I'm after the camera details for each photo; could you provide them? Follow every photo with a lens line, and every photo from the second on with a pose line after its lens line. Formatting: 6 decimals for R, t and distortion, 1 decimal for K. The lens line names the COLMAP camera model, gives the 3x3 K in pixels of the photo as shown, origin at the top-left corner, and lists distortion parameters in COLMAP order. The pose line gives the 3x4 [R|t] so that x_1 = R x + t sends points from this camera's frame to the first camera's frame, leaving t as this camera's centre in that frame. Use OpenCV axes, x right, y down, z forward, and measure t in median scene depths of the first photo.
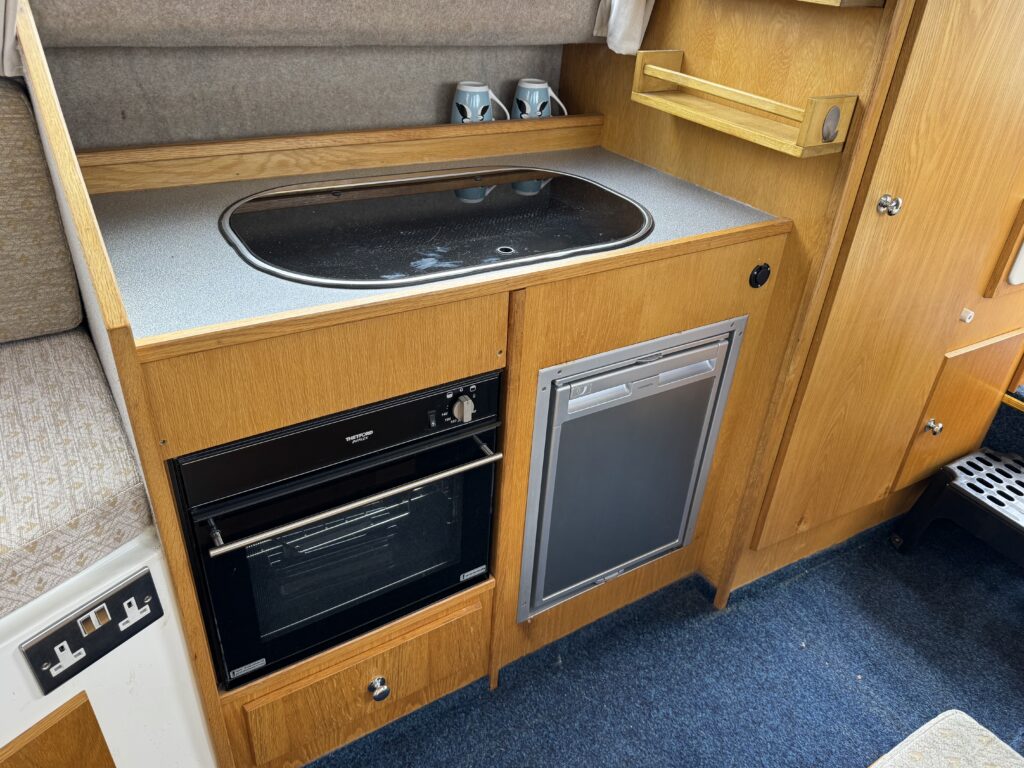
lens RADIAL K [[734.8, 0, 512.0], [0, 734.8, 384.0], [0, 0, 1]] dist [0.001309, -0.002869]
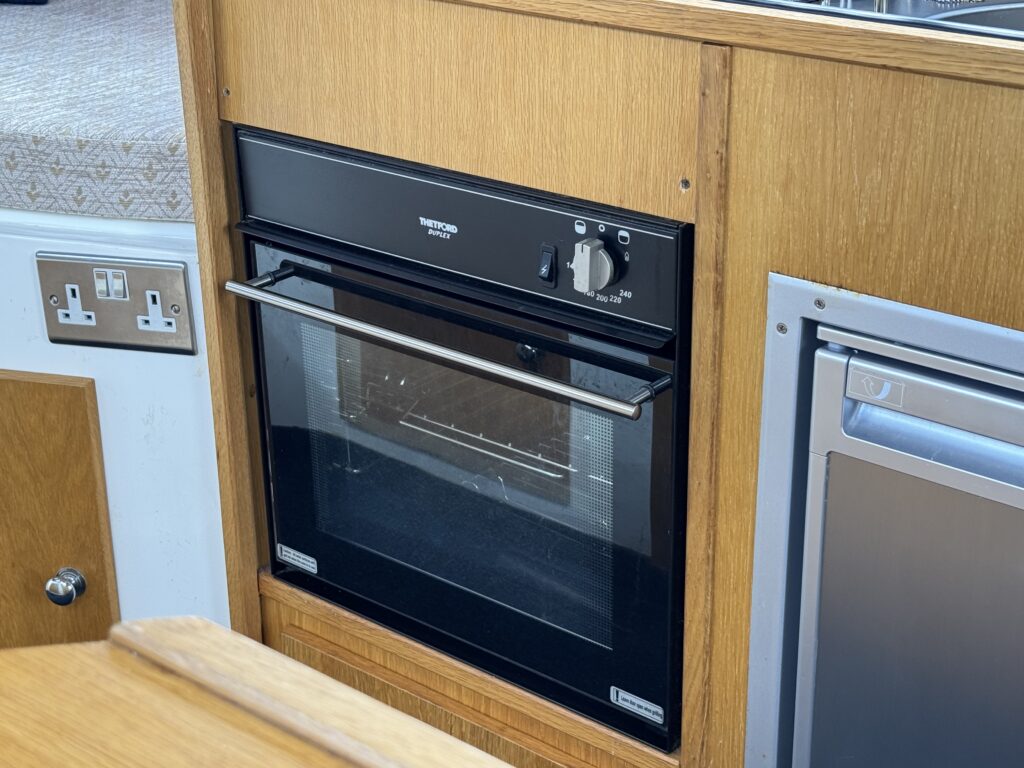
lens RADIAL K [[1657.9, 0, 513.3], [0, 1657.9, 407.2], [0, 0, 1]] dist [0.127525, 0.011261]
pose [[0.318198, 0.333410, -0.887462, 0.931084], [-0.473018, 0.867103, 0.156161, -0.033302], [0.821586, 0.370095, 0.433619, 0.502077]]
